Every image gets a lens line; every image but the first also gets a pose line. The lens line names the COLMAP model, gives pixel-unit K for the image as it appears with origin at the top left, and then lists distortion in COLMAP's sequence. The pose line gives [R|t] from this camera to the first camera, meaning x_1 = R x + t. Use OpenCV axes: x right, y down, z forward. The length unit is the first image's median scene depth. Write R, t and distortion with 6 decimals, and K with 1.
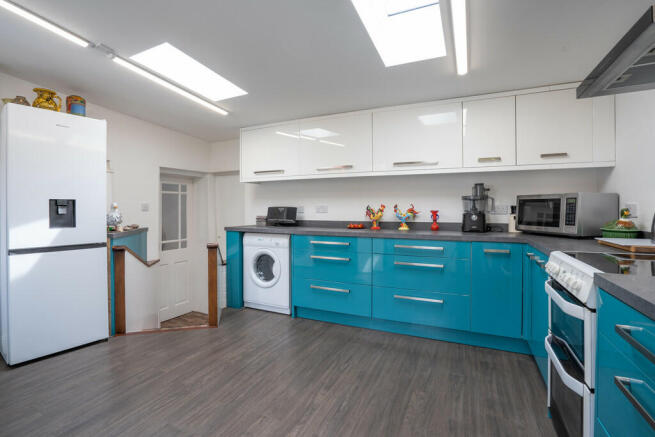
lens RADIAL K [[304.4, 0, 328.9], [0, 304.4, 210.7], [0, 0, 1]] dist [-0.035415, 0.007348]
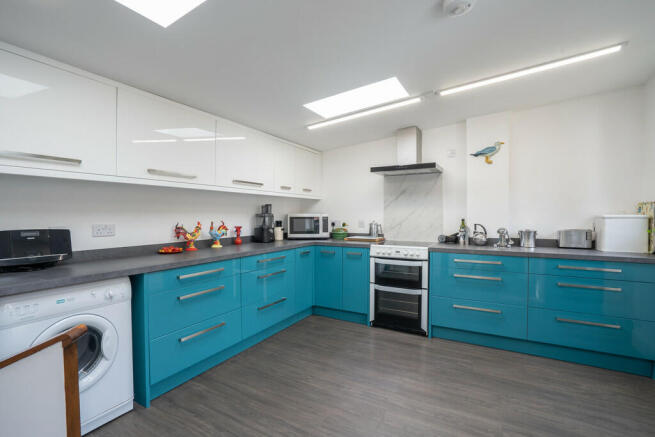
lens RADIAL K [[304.4, 0, 330.2], [0, 304.4, 219.6], [0, 0, 1]] dist [-0.035415, 0.007348]
pose [[0.072003, -0.017326, 0.997254, -0.852109], [0.009474, 0.999816, 0.016686, -0.047583], [-0.997359, 0.008247, 0.072154, 0.707705]]
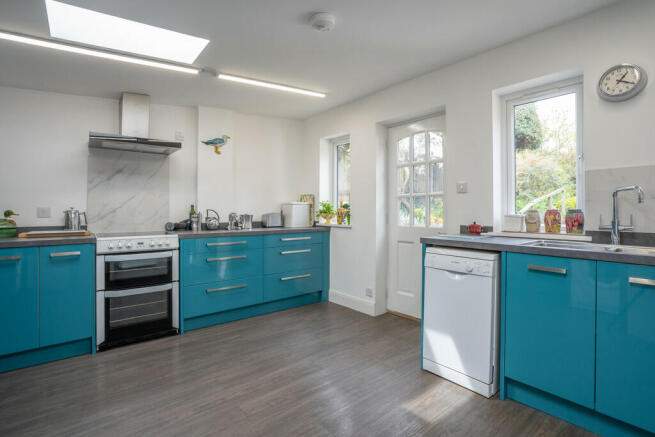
lens RADIAL K [[304.4, 0, 324.6], [0, 304.4, 210.0], [0, 0, 1]] dist [-0.035415, 0.007348]
pose [[-0.898626, 0.003262, 0.438703, -0.577999], [0.005842, 0.999973, 0.004531, -0.003415], [-0.438676, 0.006635, -0.898621, 1.148566]]
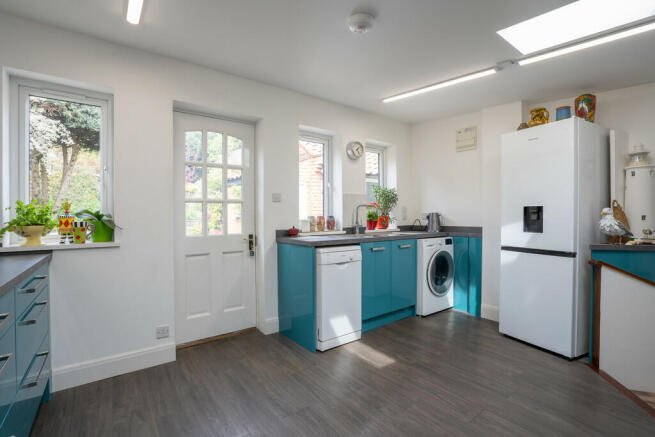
lens RADIAL K [[304.4, 0, 324.3], [0, 304.4, 219.2], [0, 0, 1]] dist [-0.035415, 0.007348]
pose [[-0.493483, 0.017651, -0.869576, 0.390048], [-0.001360, 0.999777, 0.021065, -0.011328], [0.869754, 0.011577, -0.493349, 0.771186]]
